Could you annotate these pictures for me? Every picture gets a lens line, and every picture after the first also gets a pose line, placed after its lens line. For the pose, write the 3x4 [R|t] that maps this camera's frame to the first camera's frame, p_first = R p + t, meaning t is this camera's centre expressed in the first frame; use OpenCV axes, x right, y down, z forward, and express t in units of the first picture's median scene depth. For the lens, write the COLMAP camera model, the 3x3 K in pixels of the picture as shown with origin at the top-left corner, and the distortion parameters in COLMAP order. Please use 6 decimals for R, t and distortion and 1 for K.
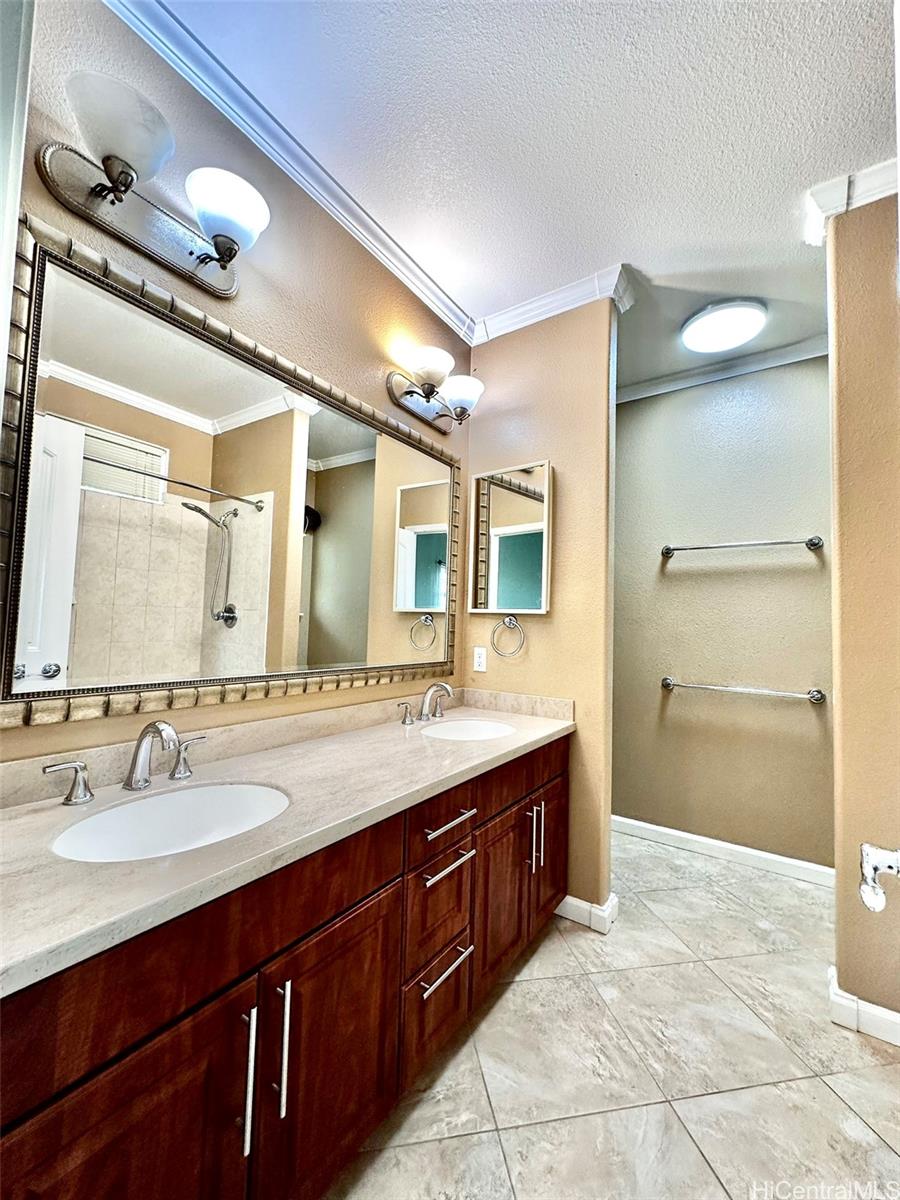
lens RADIAL K [[479.9, 0, 448.6], [0, 479.9, 602.1], [0, 0, 1]] dist [-0.002124, -0.000601]
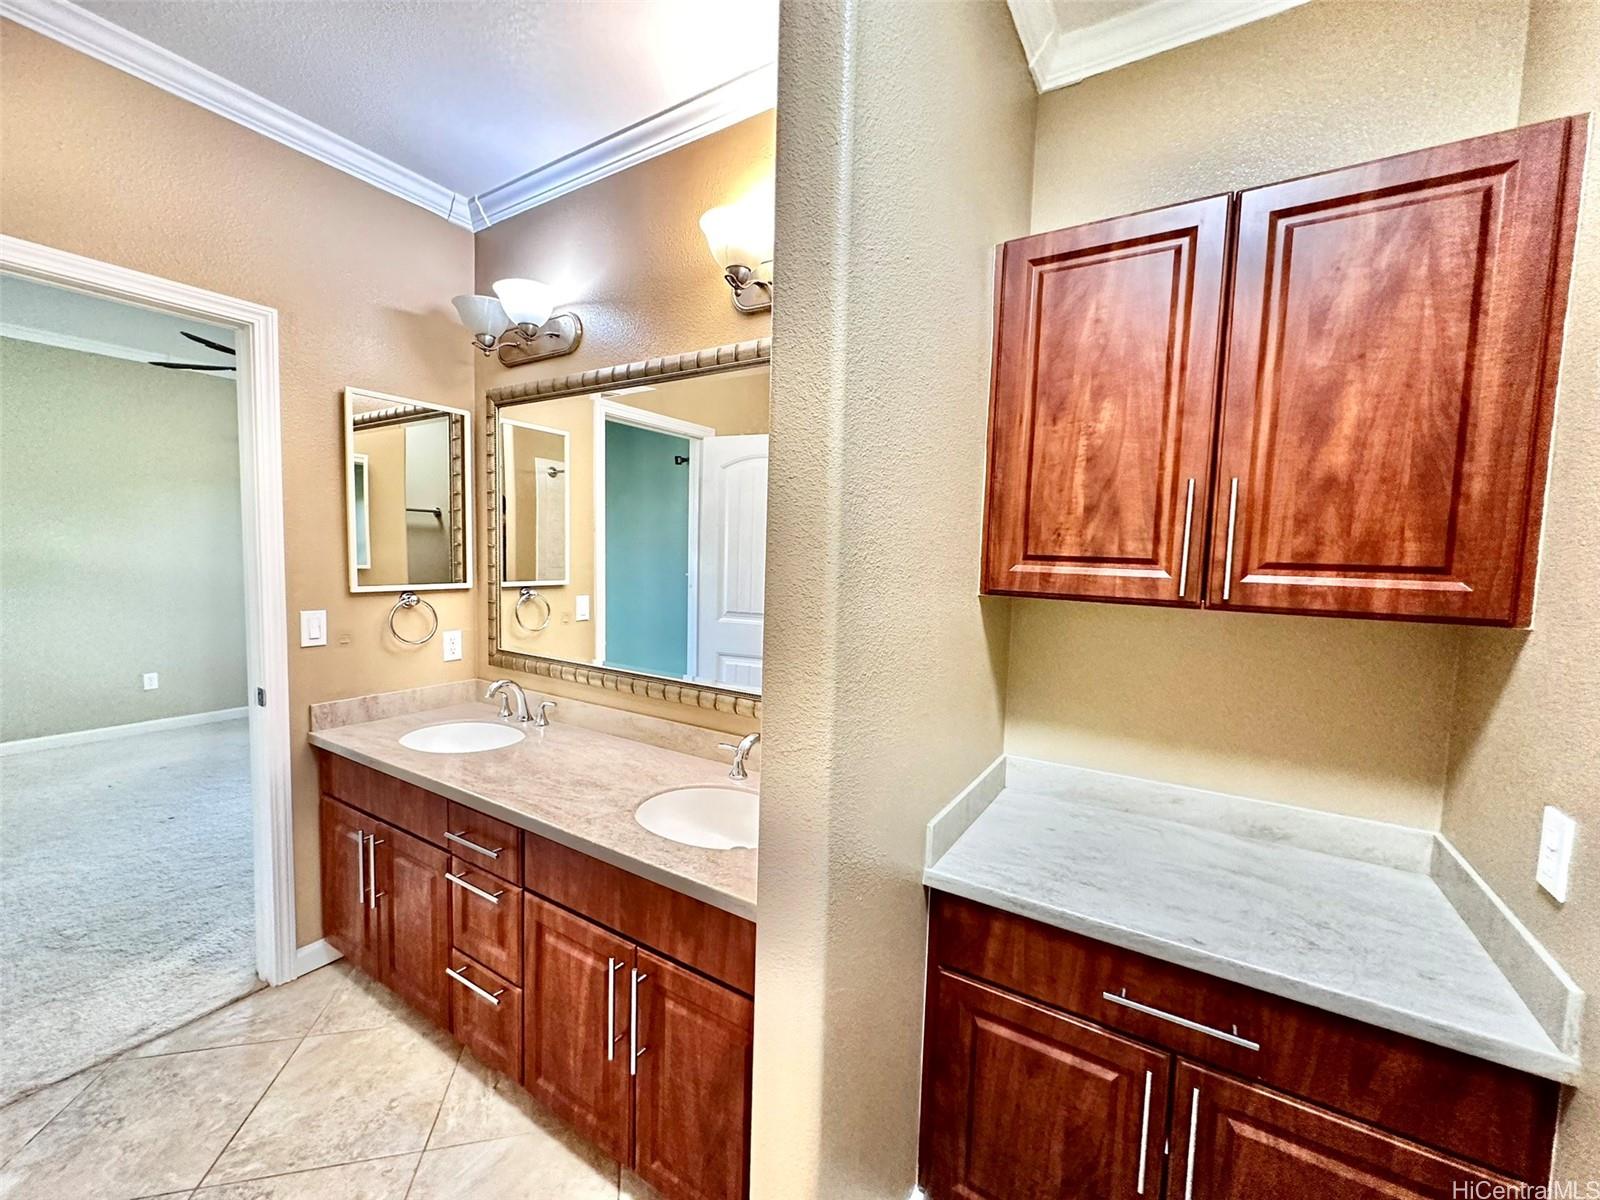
lens RADIAL K [[639.8, 0, 807.4], [0, 639.8, 593.7], [0, 0, 1]] dist [-0.002124, -0.000601]
pose [[0.058452, 0.046605, -0.997202, 1.241637], [0.013179, 0.998787, 0.047452, -0.093867], [0.998203, -0.015916, 0.057767, 1.521990]]
